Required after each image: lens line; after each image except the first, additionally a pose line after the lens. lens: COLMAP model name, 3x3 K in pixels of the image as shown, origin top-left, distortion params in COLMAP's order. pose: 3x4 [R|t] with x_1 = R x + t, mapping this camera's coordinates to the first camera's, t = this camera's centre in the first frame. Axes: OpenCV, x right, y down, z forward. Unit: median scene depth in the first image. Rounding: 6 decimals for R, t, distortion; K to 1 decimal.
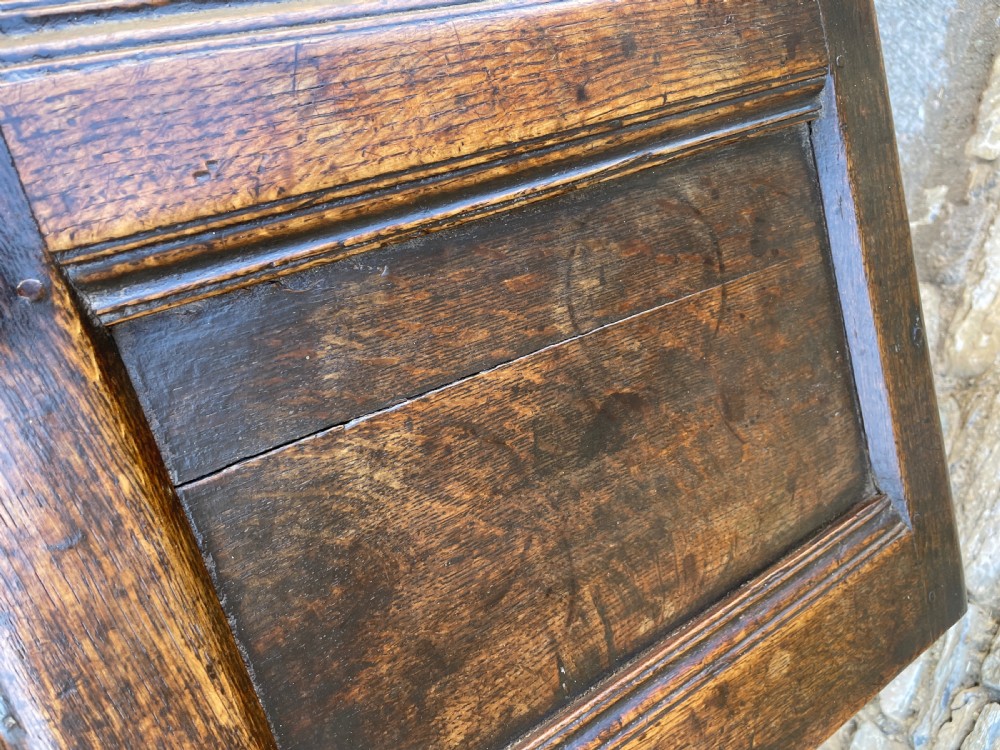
lens RADIAL K [[759.3, 0, 505.2], [0, 759.3, 366.1], [0, 0, 1]] dist [0.091107, -0.131146]
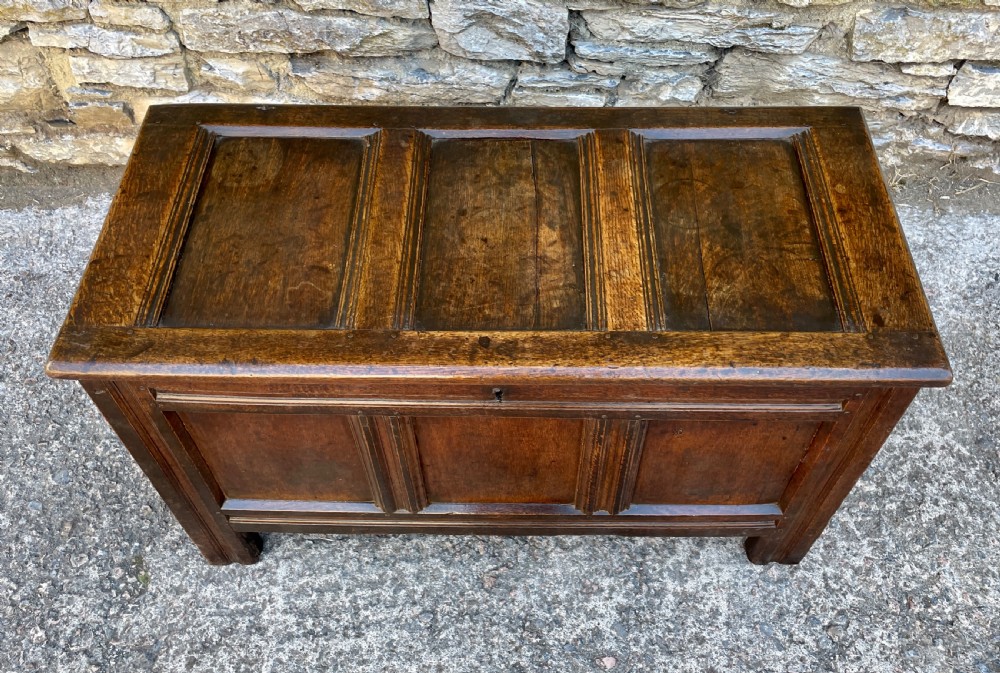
lens RADIAL K [[876.6, 0, 521.1], [0, 876.6, 317.8], [0, 0, 1]] dist [0.078599, -0.105606]
pose [[0.269048, -0.961522, 0.055571, -0.694969], [0.937098, 0.248018, -0.245632, 0.272465], [0.222398, 0.118162, 0.967769, -2.769495]]
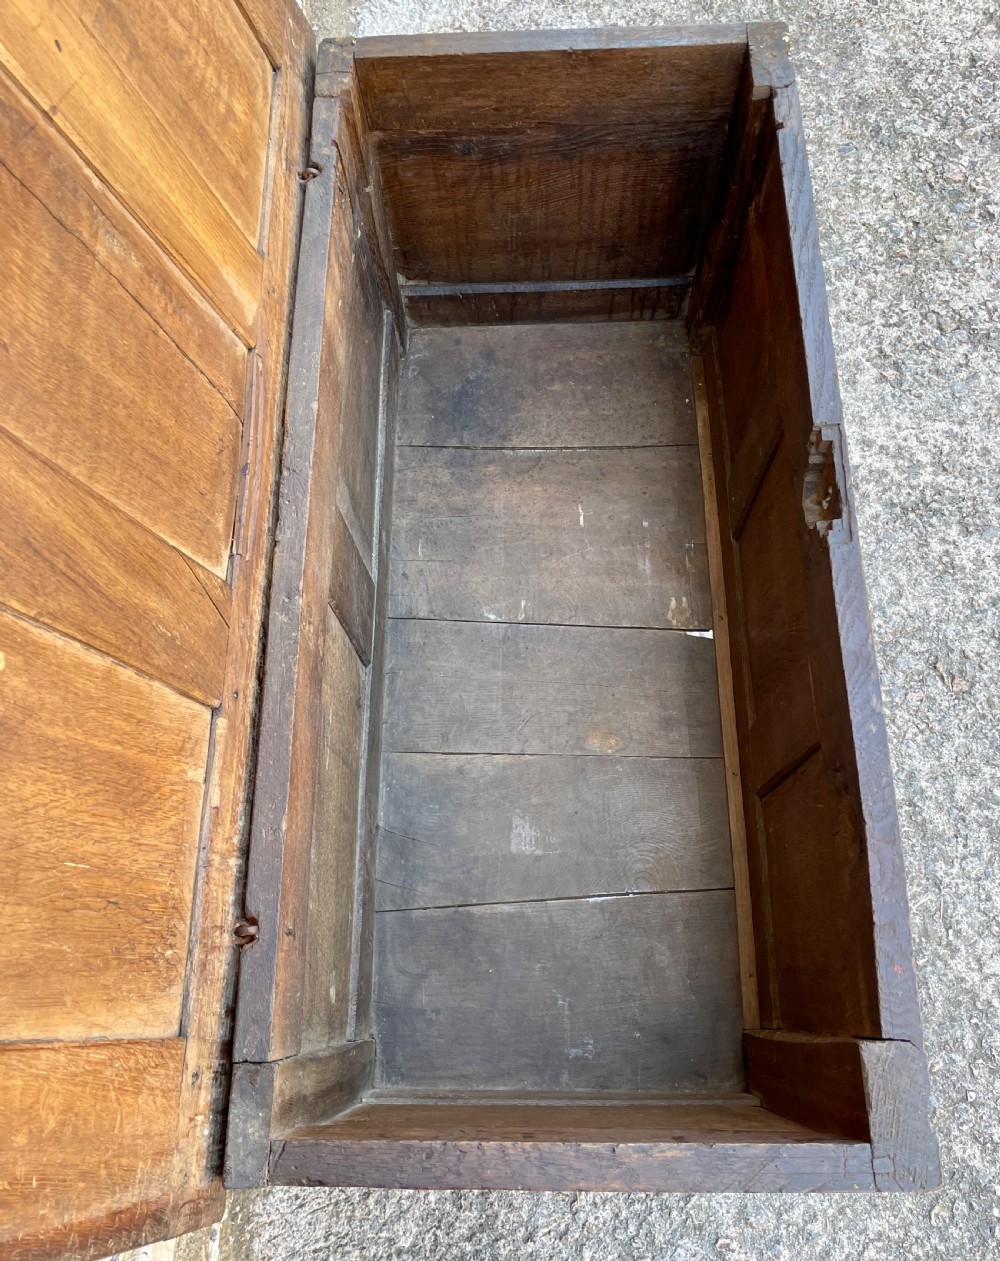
lens RADIAL K [[1009.9, 0, 501.0], [0, 1009.9, 609.0], [0, 0, 1]] dist [0.086587, -0.120991]
pose [[-0.822979, -0.415828, -0.387030, 1.619933], [0.321125, -0.902545, 0.286863, -2.357468], [-0.468598, 0.111798, 0.876309, -0.887873]]
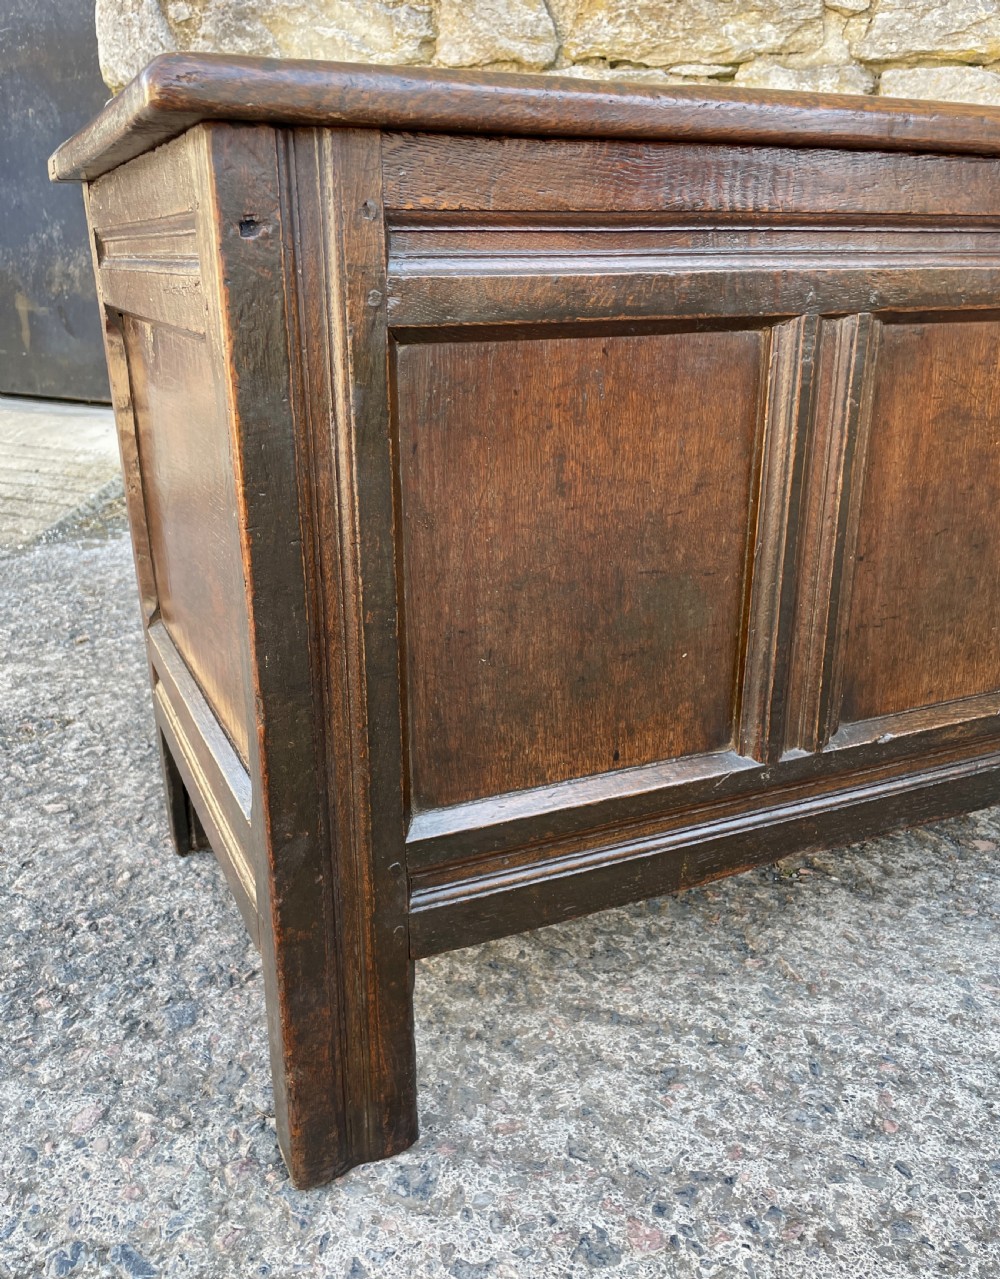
lens RADIAL K [[1076.7, 0, 470.2], [0, 1076.7, 653.3], [0, 0, 1]] dist [0.077423, -0.118136]
pose [[0.553026, -0.728058, 0.405085, -3.877375], [0.734155, 0.195951, -0.650092, 0.927524], [0.393929, 0.656913, 0.642873, -1.167006]]
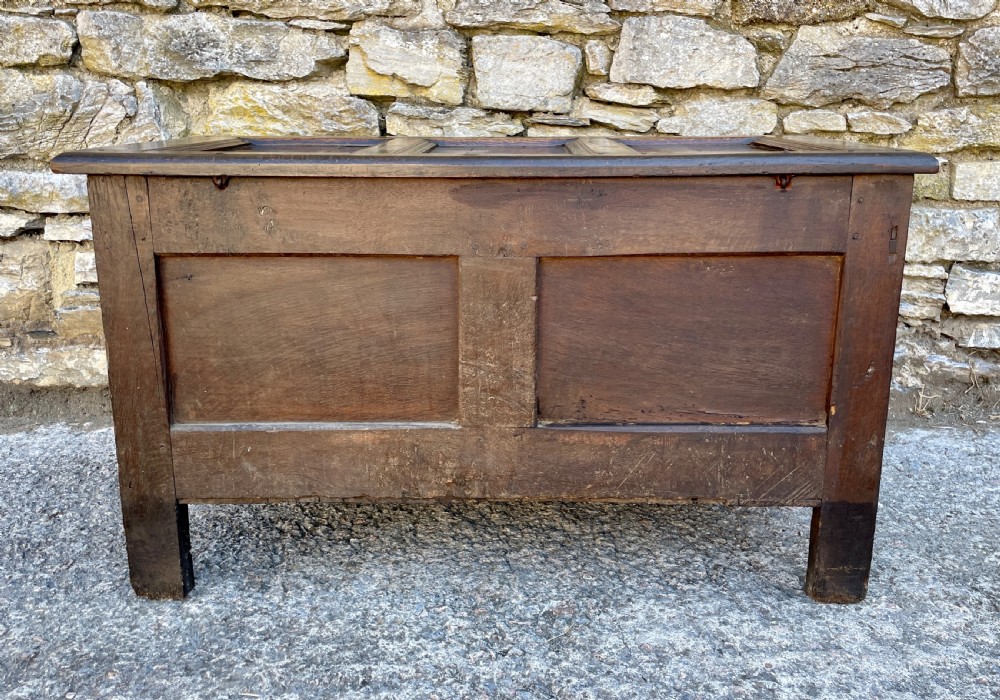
lens RADIAL K [[857.5, 0, 517.2], [0, 857.5, 294.8], [0, 0, 1]] dist [0.084796, -0.117898]
pose [[0.254537, -0.698693, 0.668610, -2.820938], [0.945762, 0.035537, -0.322912, 0.267791], [0.201856, 0.714538, 0.669843, -1.061059]]
